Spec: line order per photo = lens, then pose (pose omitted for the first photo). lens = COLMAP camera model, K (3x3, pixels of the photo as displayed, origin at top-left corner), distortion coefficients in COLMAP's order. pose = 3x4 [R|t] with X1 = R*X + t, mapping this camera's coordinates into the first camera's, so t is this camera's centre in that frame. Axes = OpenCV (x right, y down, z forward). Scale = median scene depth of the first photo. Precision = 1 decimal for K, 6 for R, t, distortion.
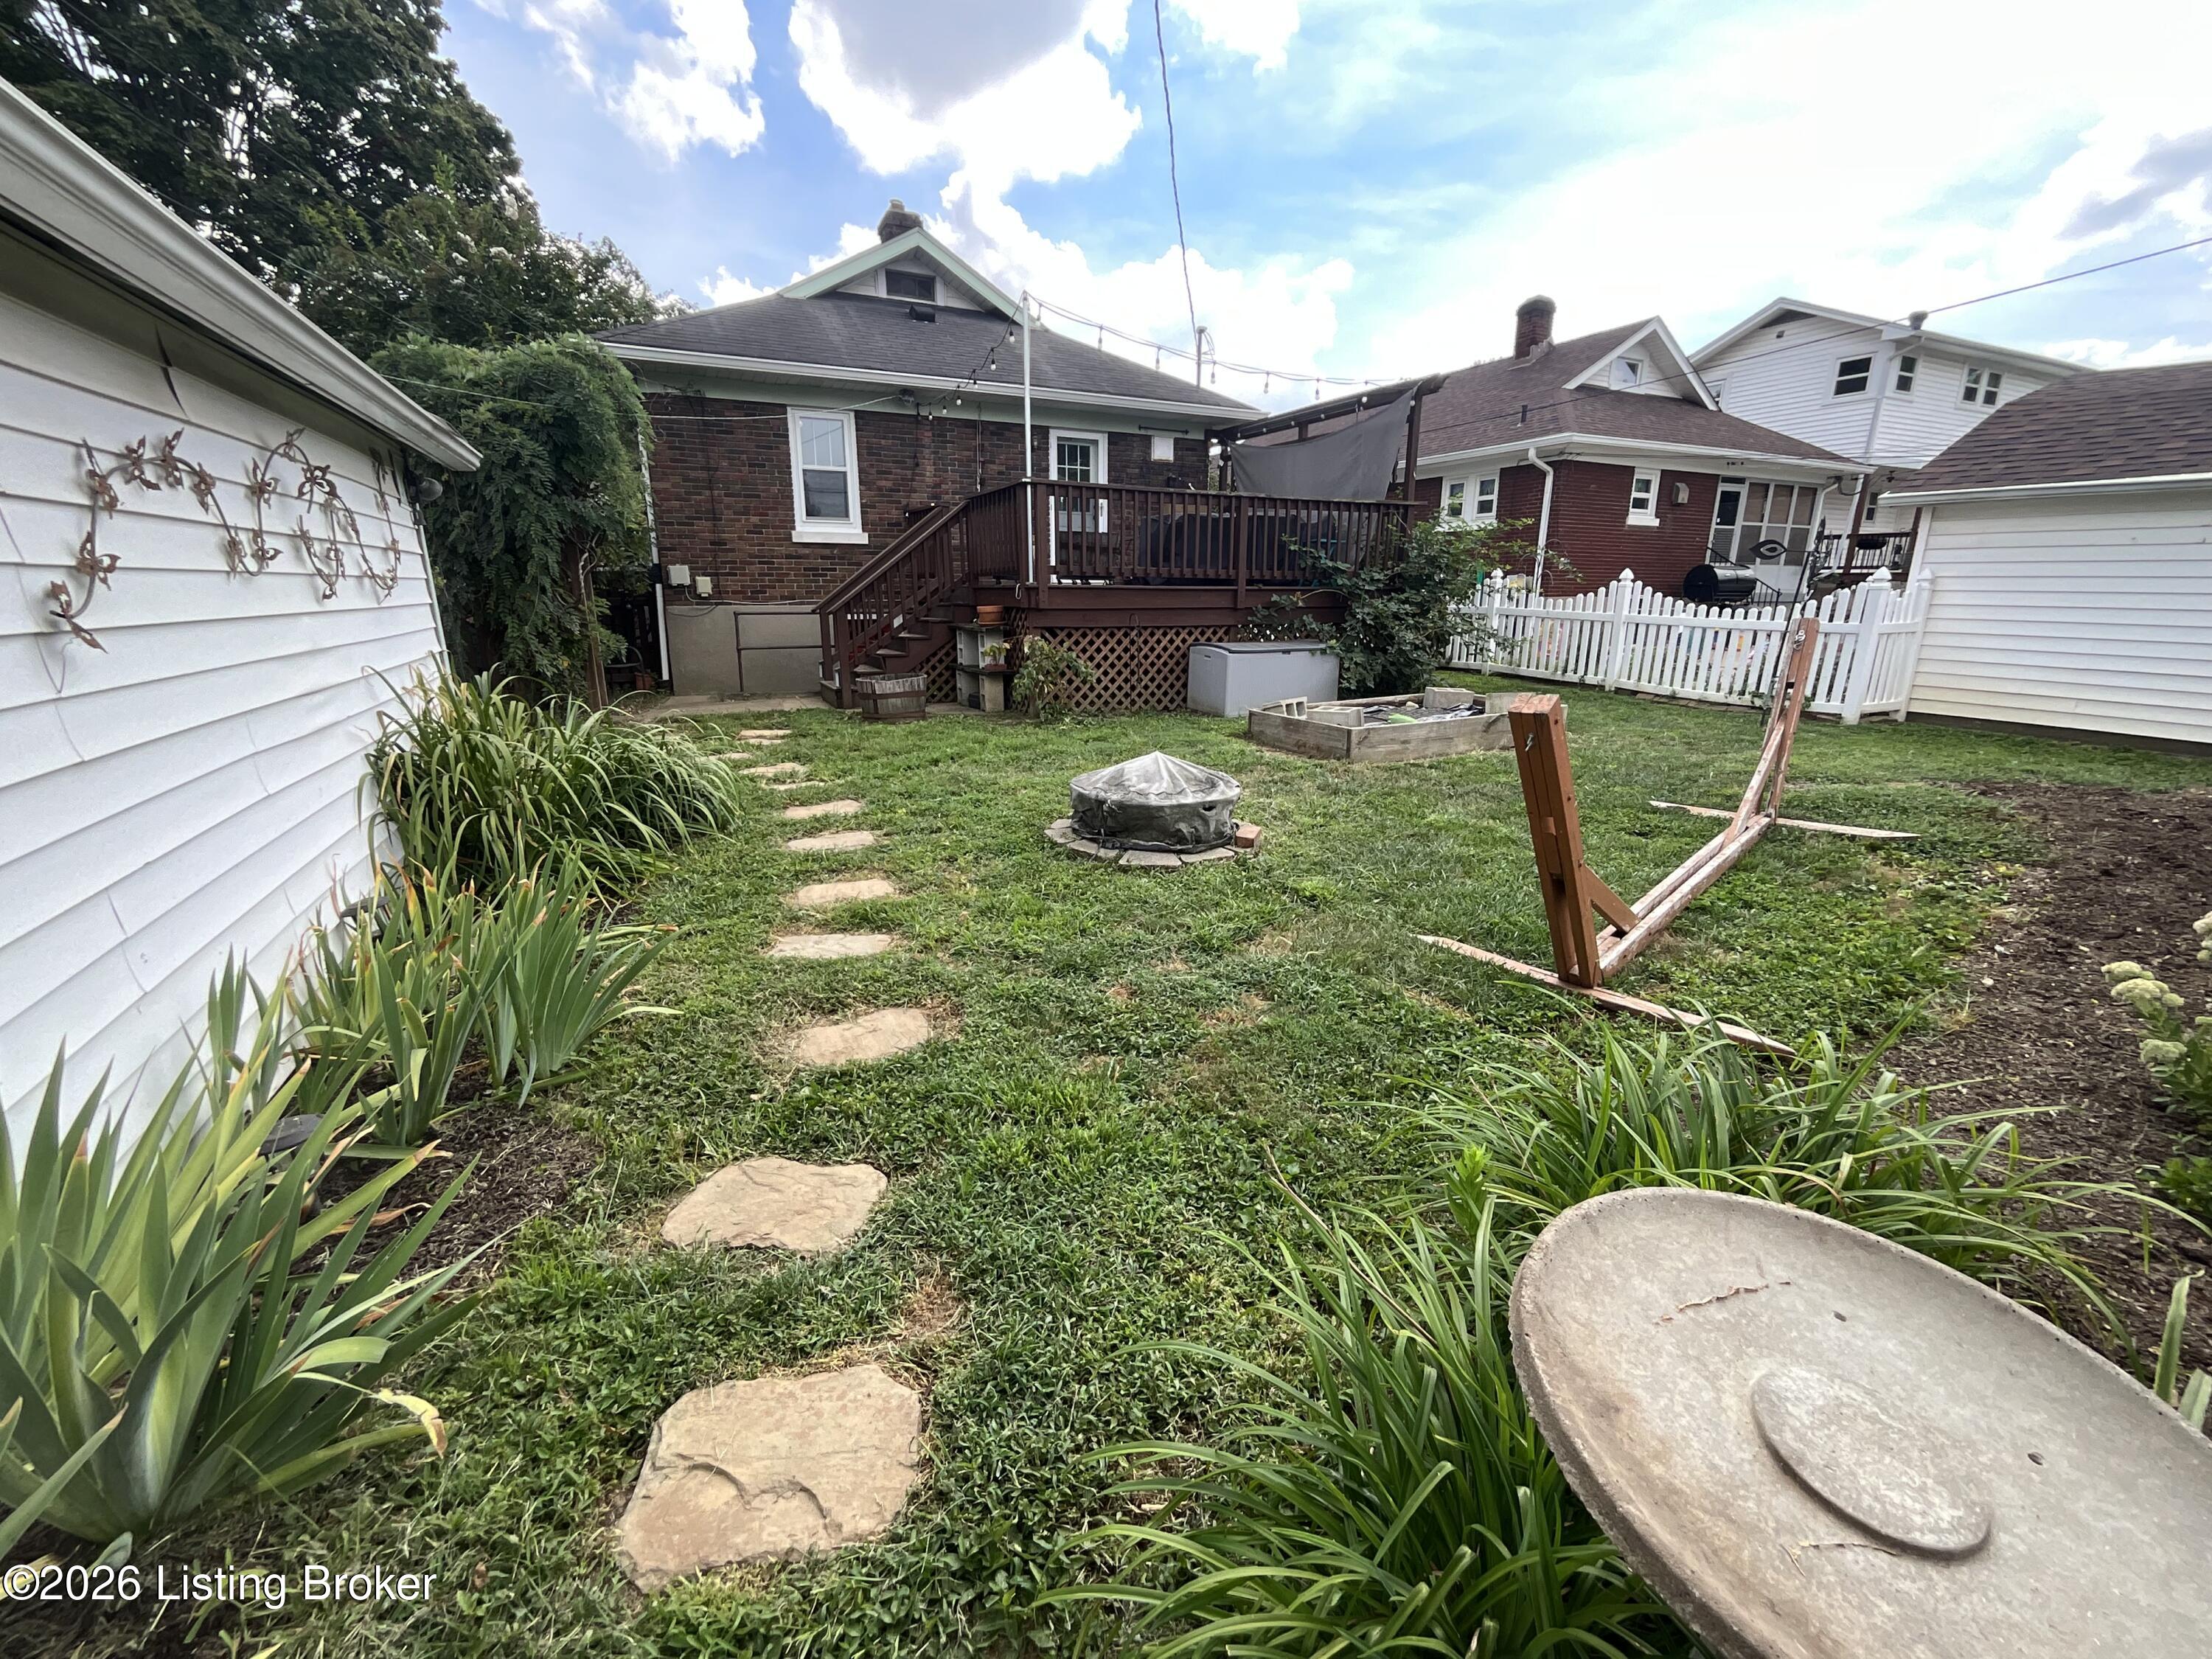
lens RADIAL K [[904.3, 0, 1107.1], [0, 904.3, 826.8], [0, 0, 1]] dist [-0.001579, -0.000560]
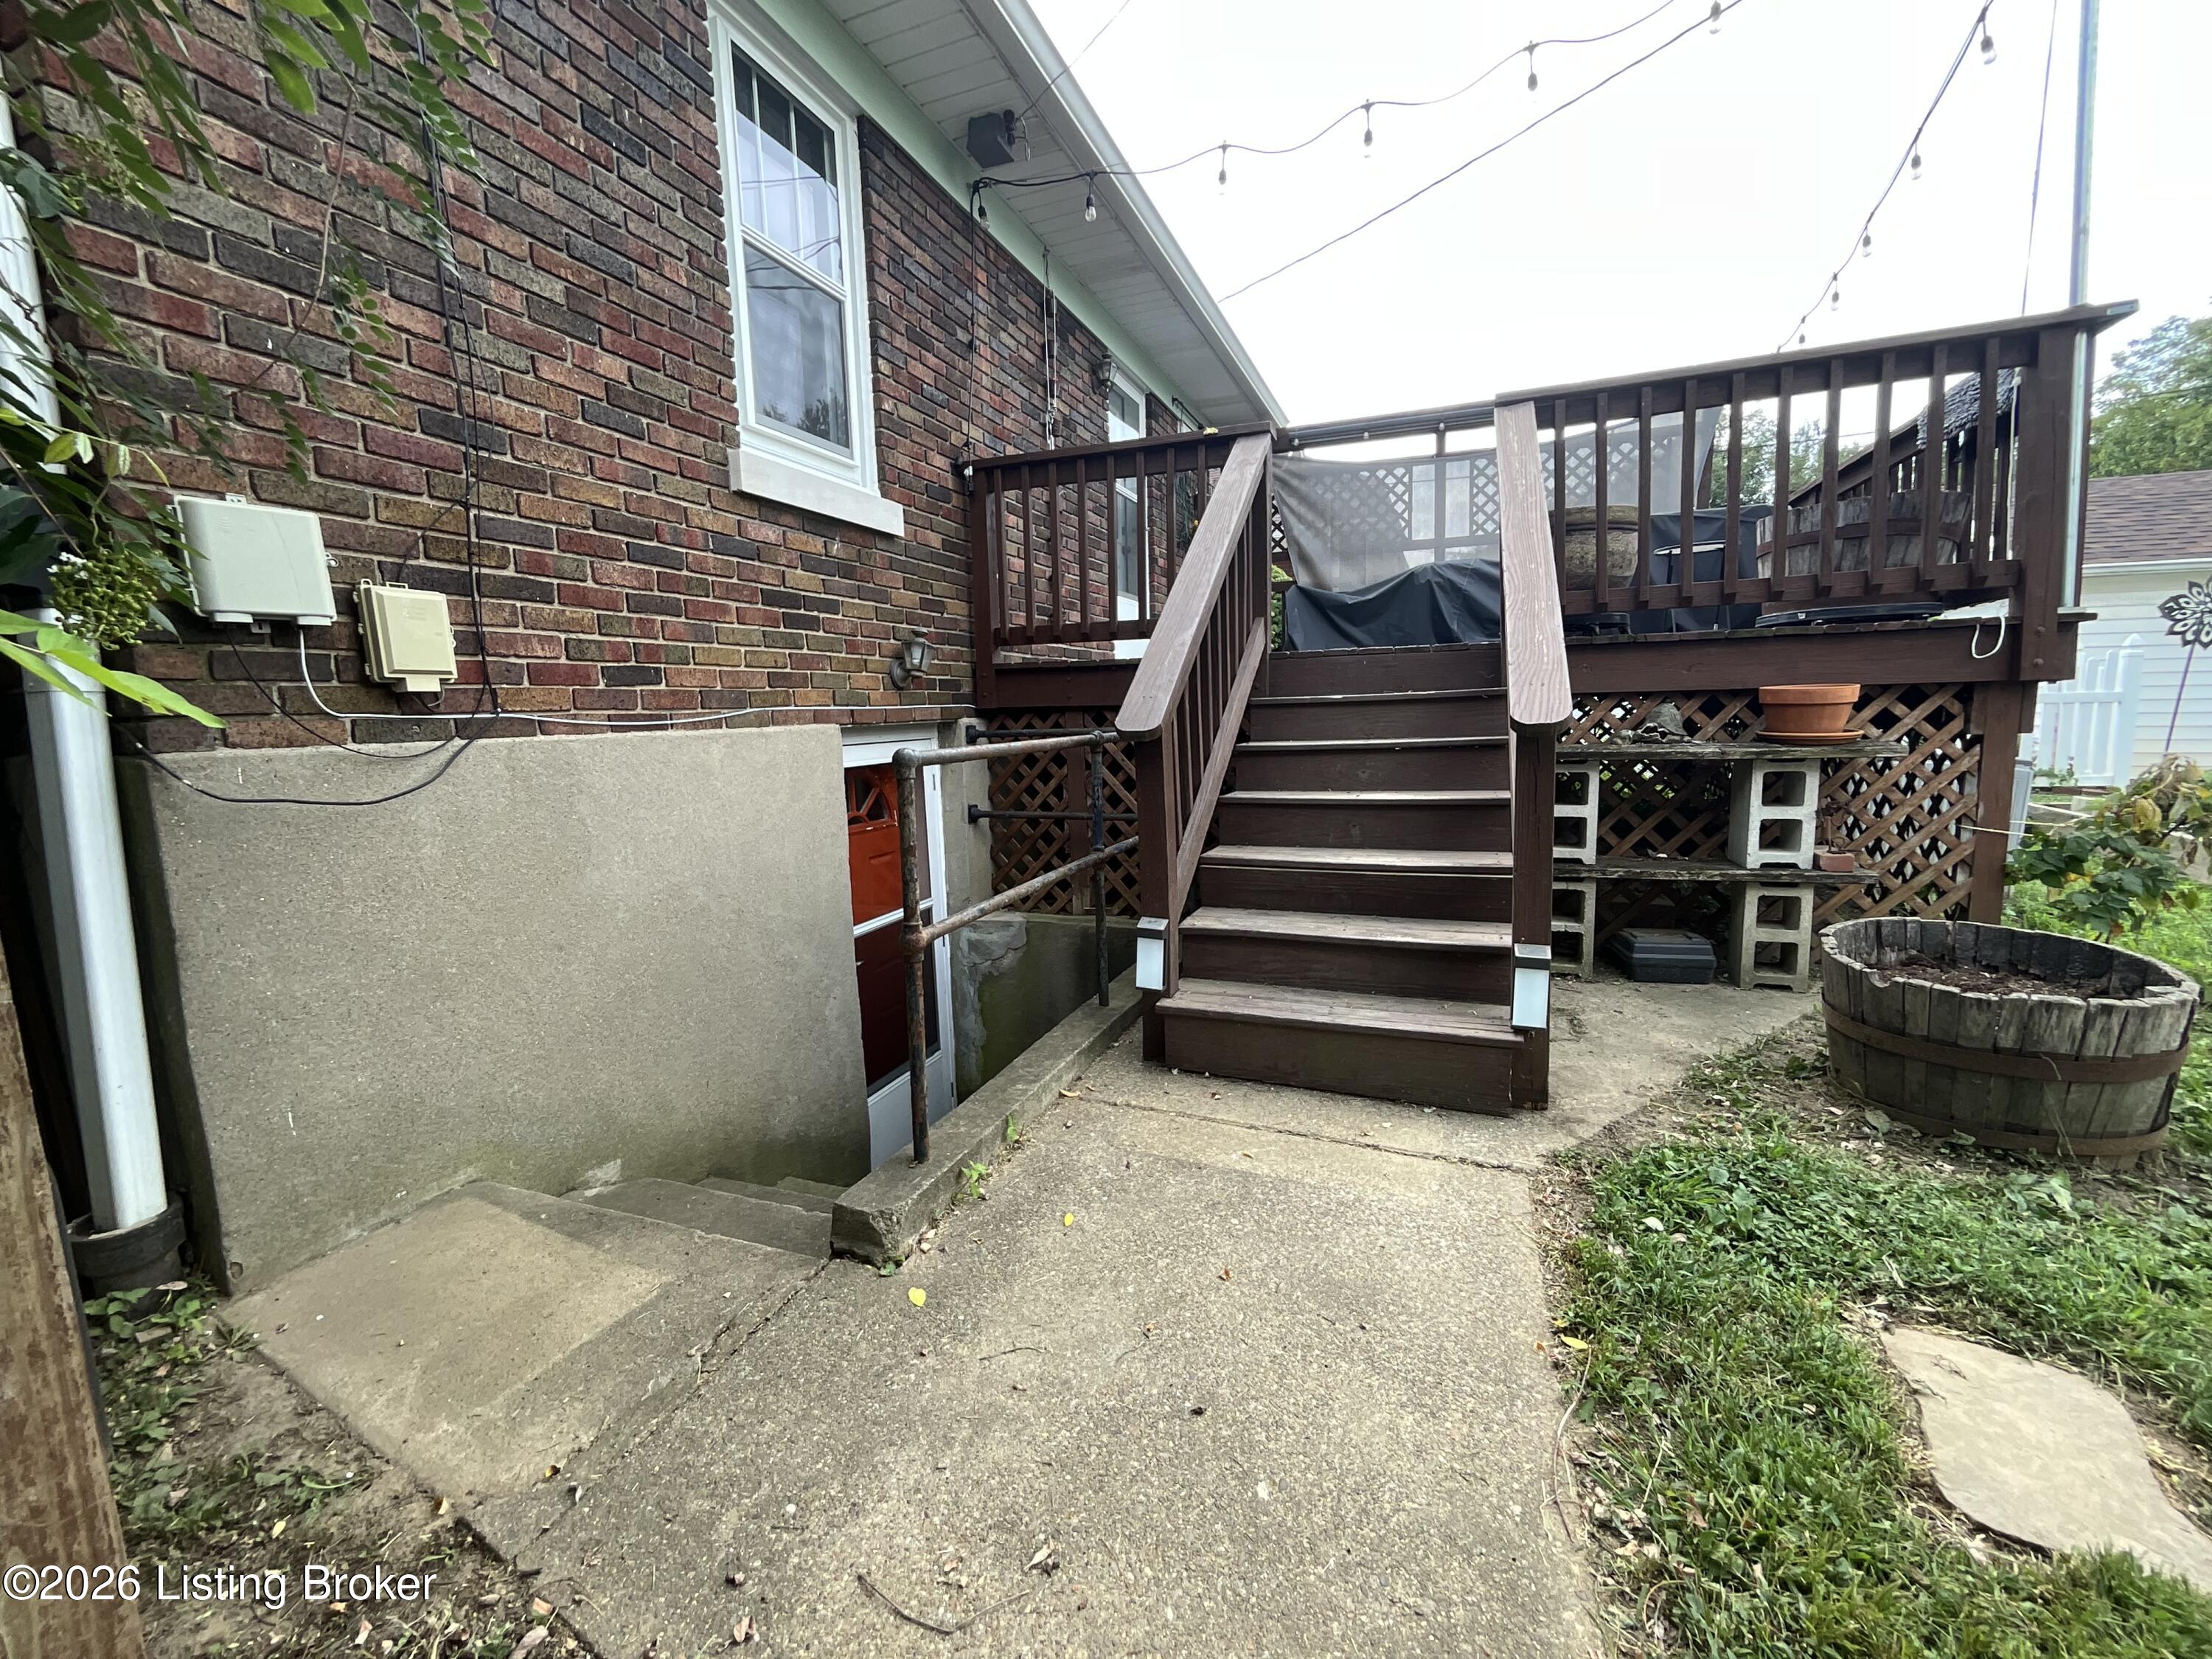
lens RADIAL K [[904.3, 0, 1107.1], [0, 904.3, 826.8], [0, 0, 1]] dist [-0.001579, -0.000560]
pose [[0.732810, -0.112359, 0.671092, -0.457437], [0.198142, 0.978767, -0.052492, -0.185080], [-0.650945, 0.171438, 0.739513, 0.754942]]
